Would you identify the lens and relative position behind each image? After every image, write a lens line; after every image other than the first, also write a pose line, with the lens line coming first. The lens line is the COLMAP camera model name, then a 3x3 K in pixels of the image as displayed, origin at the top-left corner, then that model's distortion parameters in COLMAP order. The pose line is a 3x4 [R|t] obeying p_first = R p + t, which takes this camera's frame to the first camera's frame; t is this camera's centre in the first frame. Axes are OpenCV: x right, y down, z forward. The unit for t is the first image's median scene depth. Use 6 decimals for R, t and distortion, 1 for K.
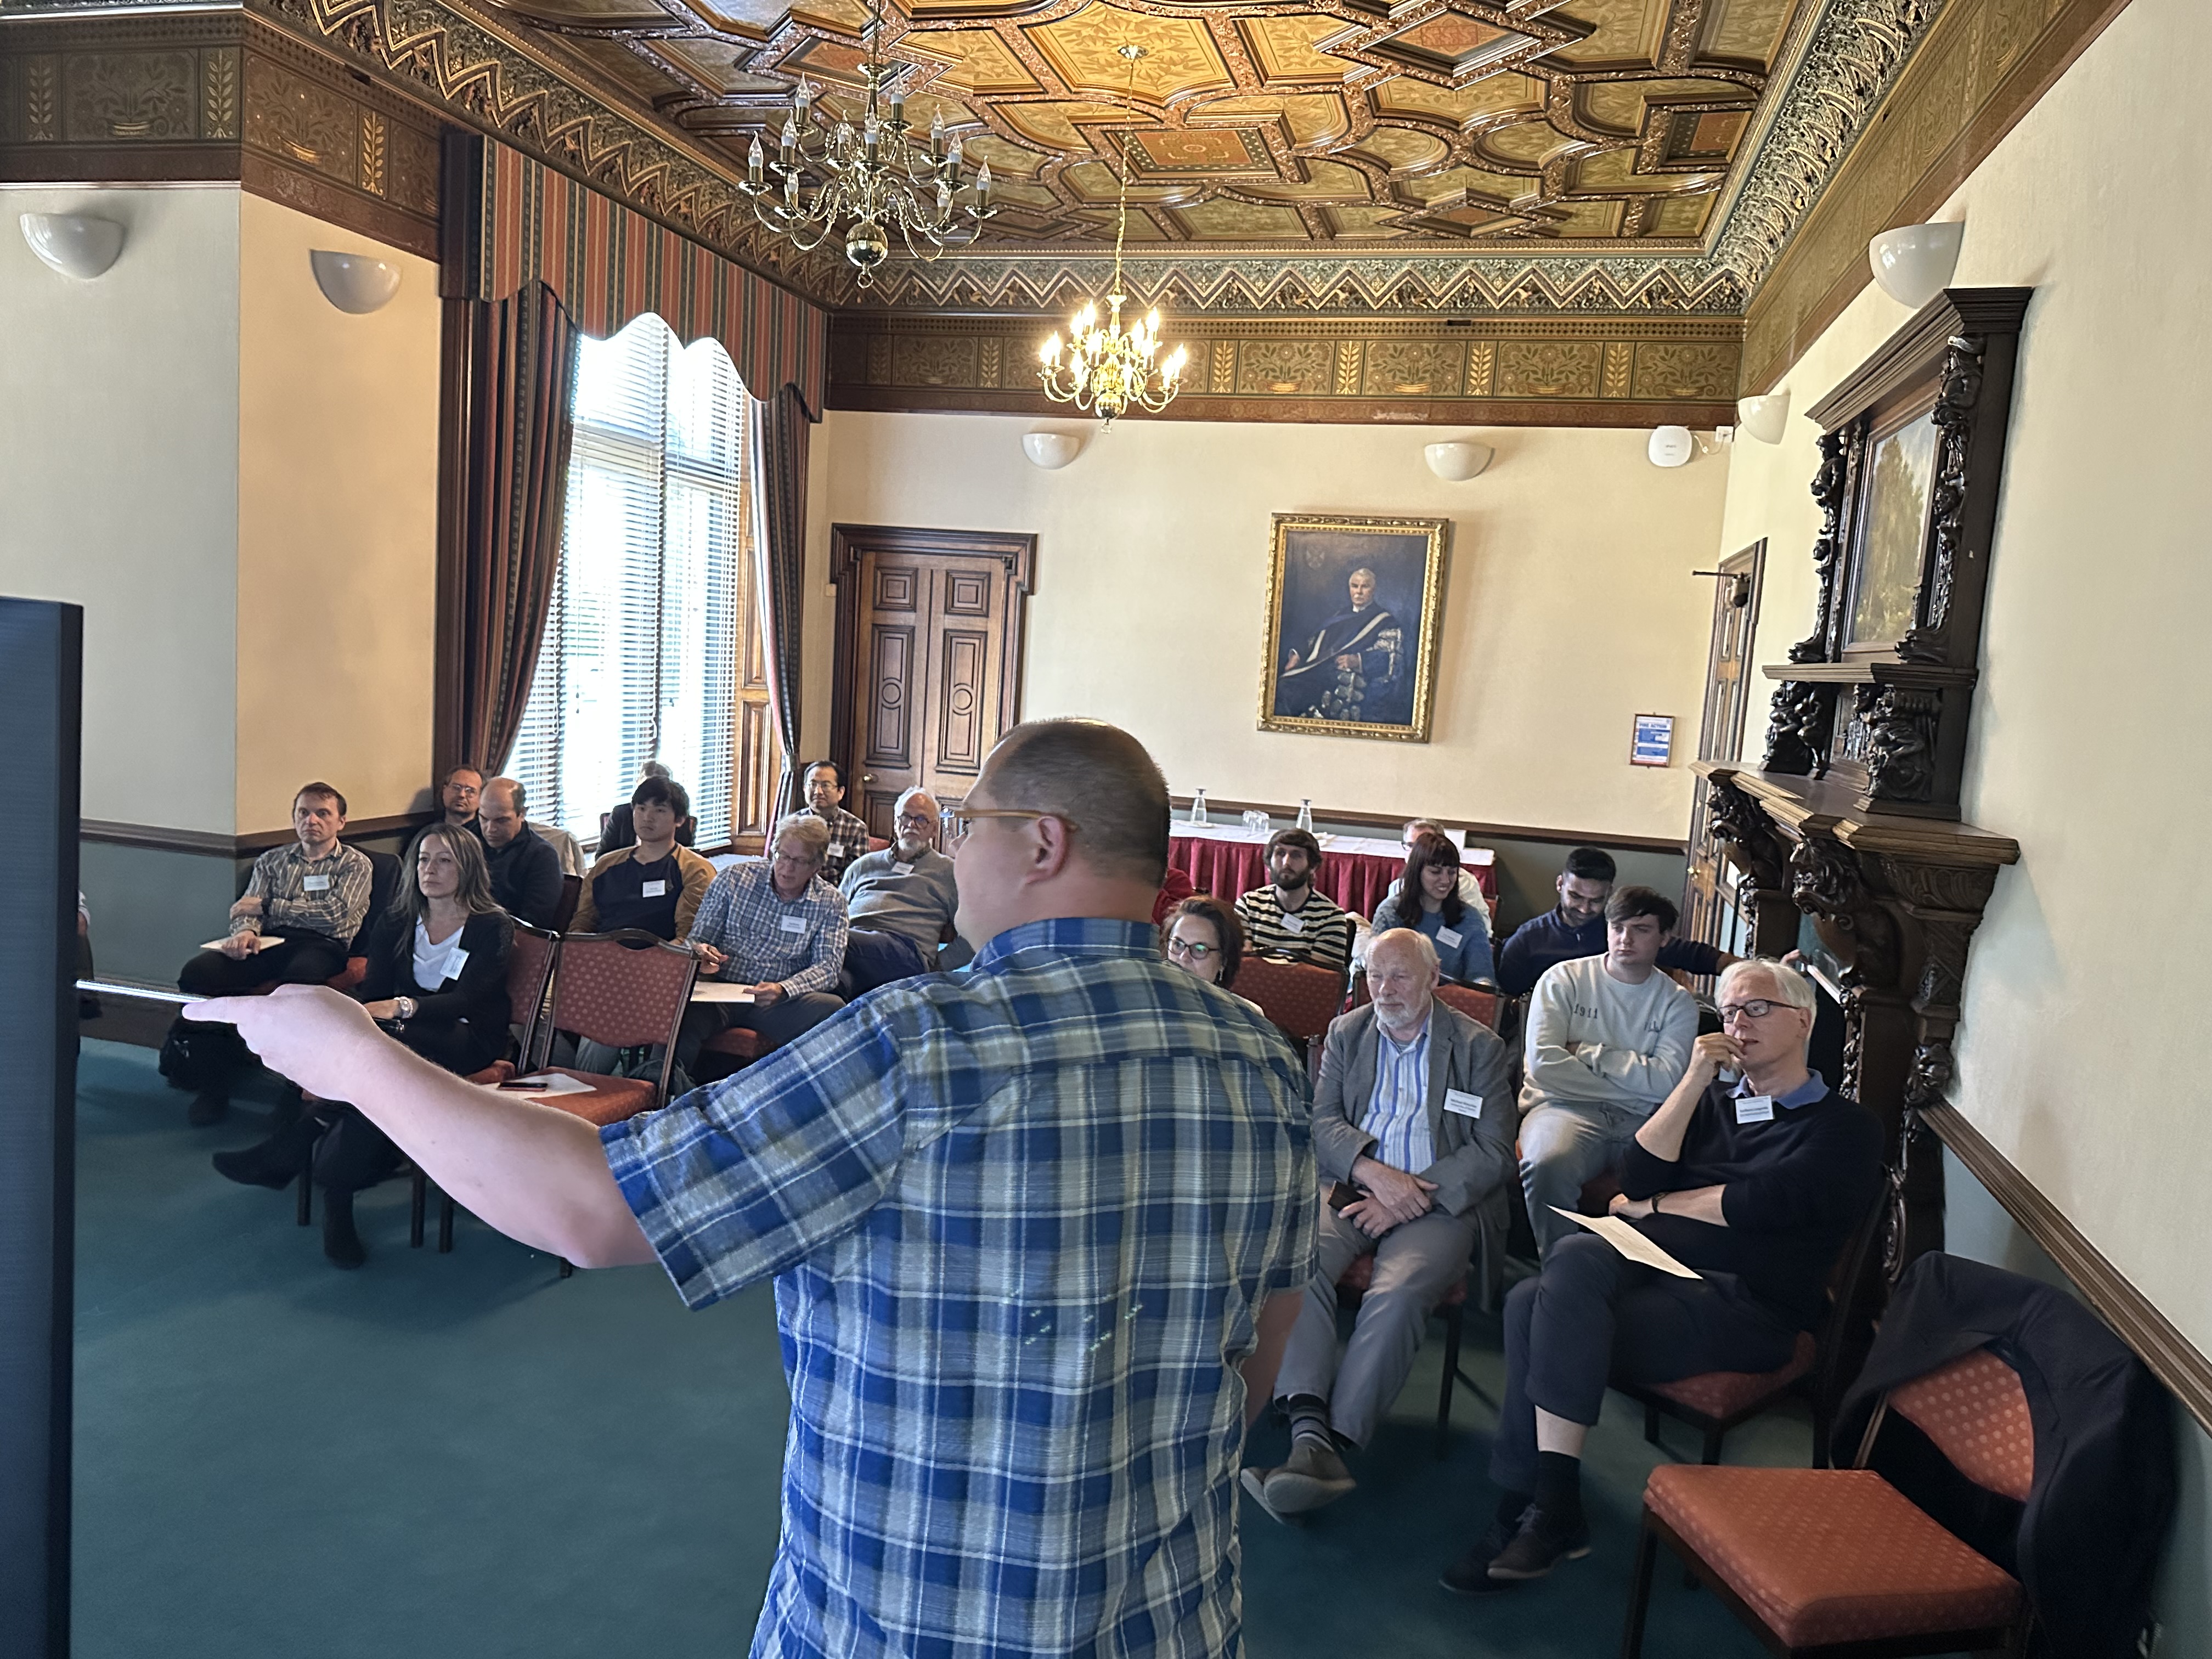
lens RADIAL K [[1571.8, 0, 1093.1], [0, 1571.8, 818.5], [0, 0, 1]] dist [0.025783, -0.042059]
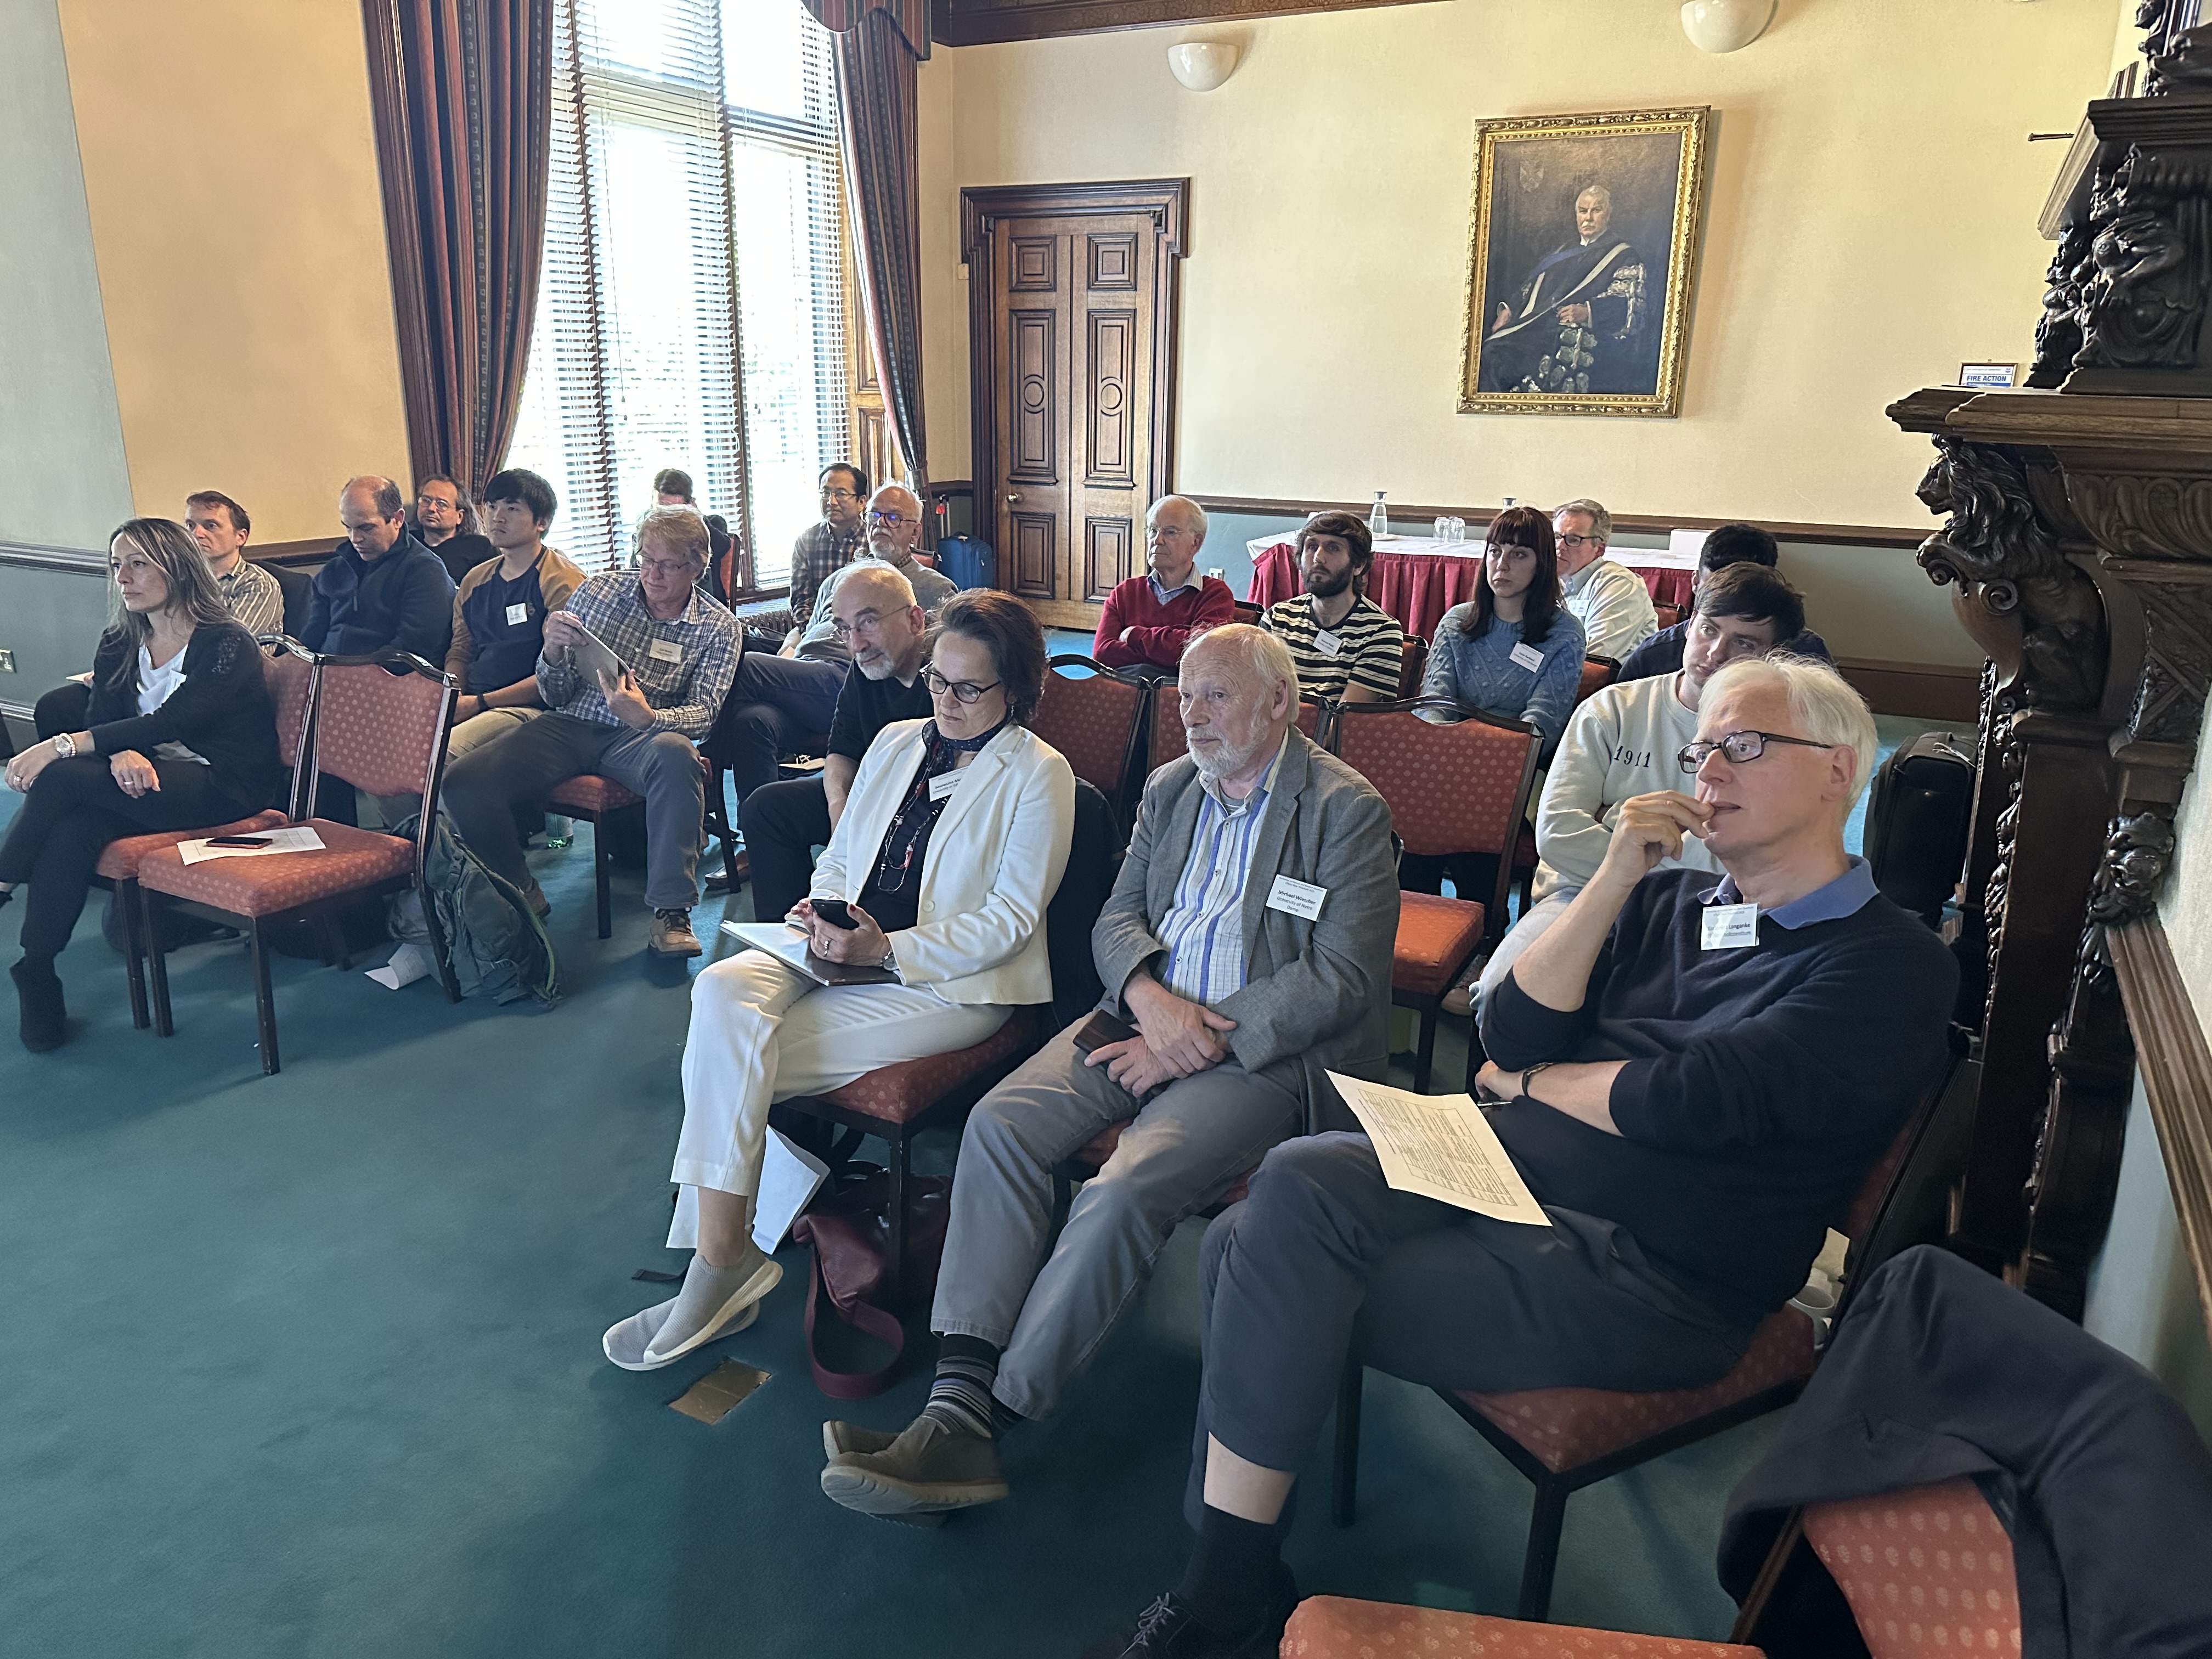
lens RADIAL K [[1571.8, 0, 1095.5], [0, 1571.8, 831.8], [0, 0, 1]] dist [0.025783, -0.042059]
pose [[0.970541, 0.016021, -0.240401, 0.157786], [0.023818, 0.986519, 0.161904, 0.026326], [0.239754, -0.162860, 0.957076, 0.196832]]
